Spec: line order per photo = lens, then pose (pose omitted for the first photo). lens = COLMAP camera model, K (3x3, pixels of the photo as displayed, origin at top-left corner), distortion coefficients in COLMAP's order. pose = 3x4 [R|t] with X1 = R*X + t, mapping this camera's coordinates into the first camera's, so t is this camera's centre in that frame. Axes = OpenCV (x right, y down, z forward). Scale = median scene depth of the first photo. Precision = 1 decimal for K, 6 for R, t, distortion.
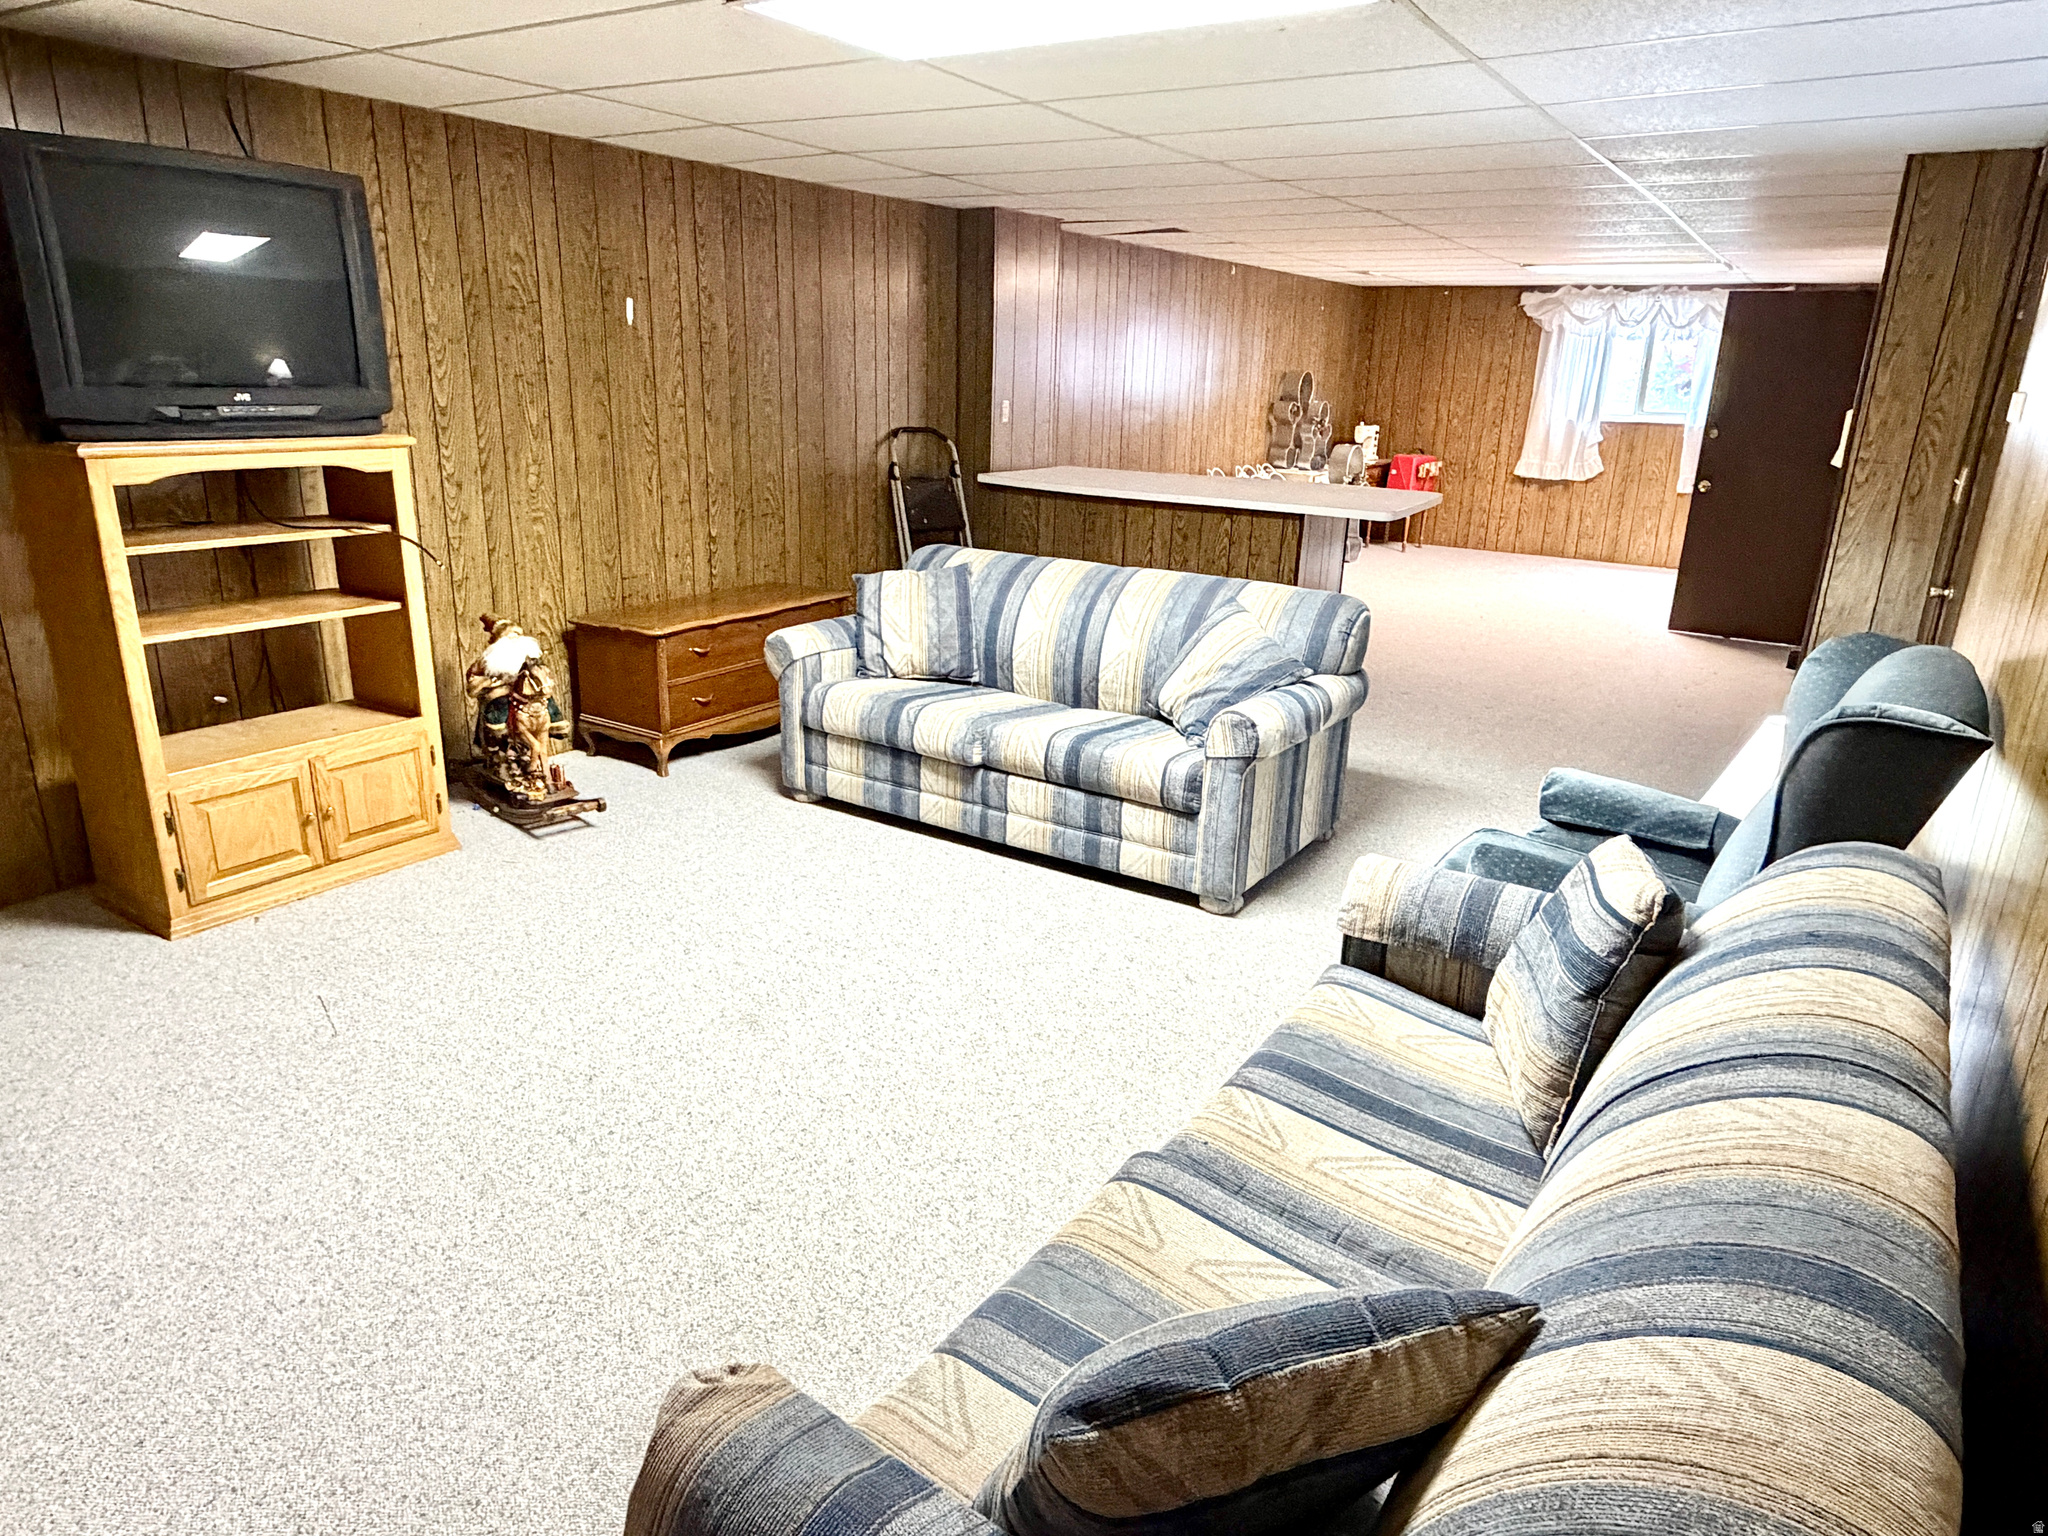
lens RADIAL K [[1267.8, 0, 1019.7], [0, 1267.8, 763.8], [0, 0, 1]] dist [-0.002026, -0.002010]
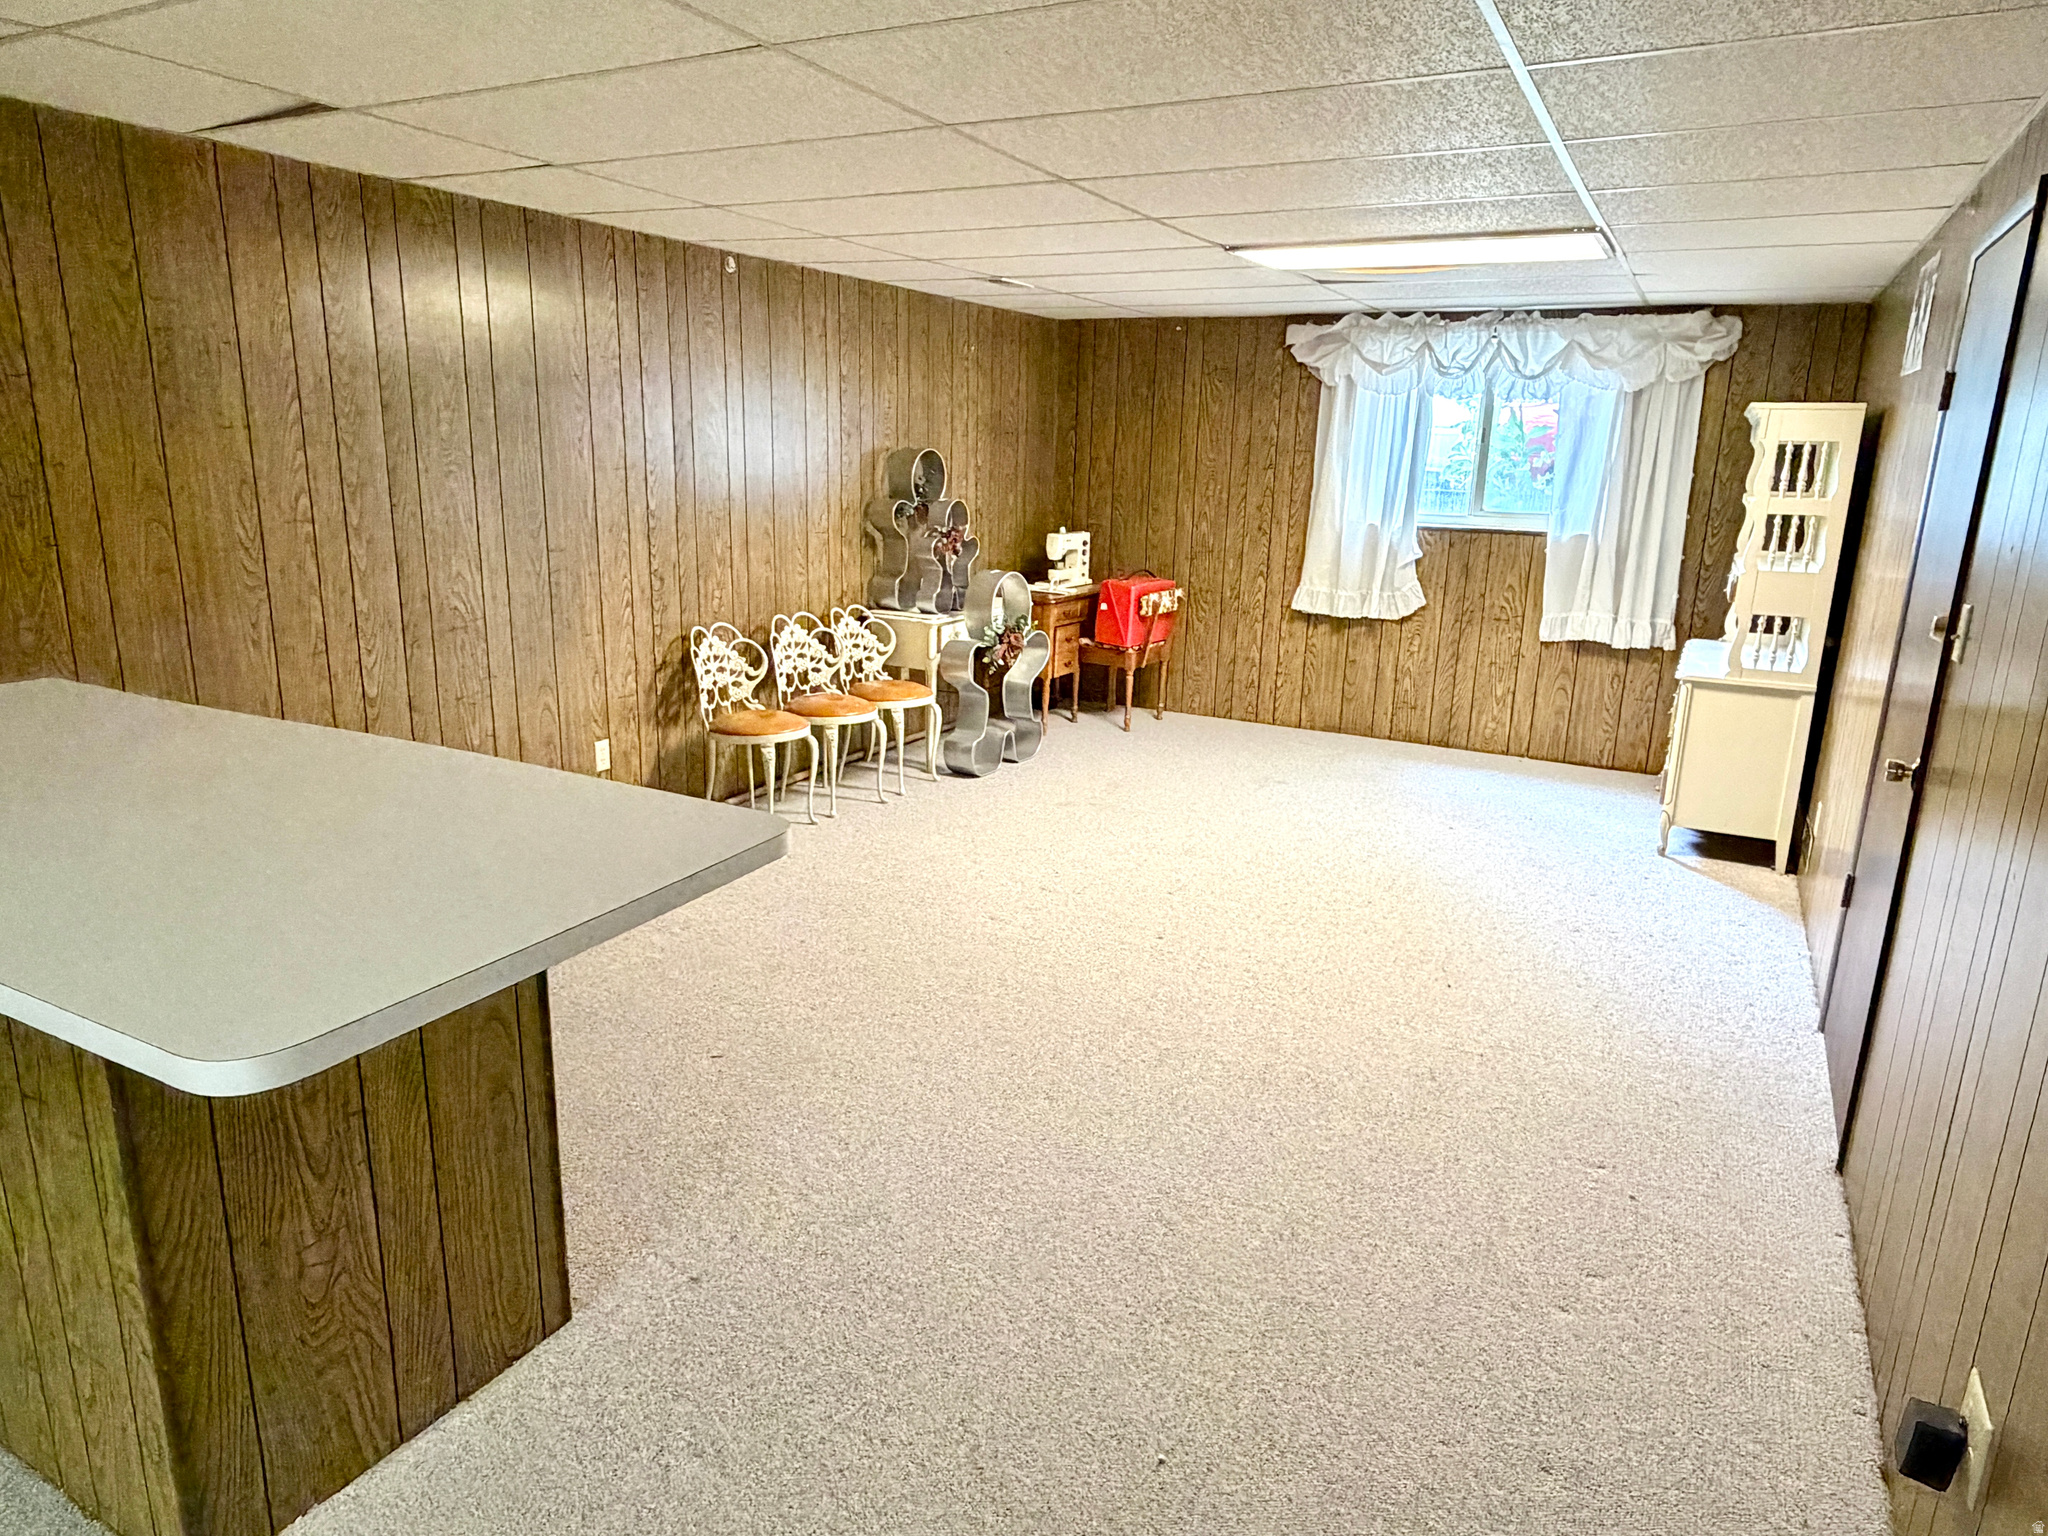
lens RADIAL K [[1267.8, 0, 1028.2], [0, 1267.8, 772.0], [0, 0, 1]] dist [-0.002026, -0.002010]
pose [[0.995983, -0.021679, 0.086884, 0.206507], [0.026569, 0.998103, -0.055530, -0.117861], [-0.085515, 0.057615, 0.994670, 0.393618]]
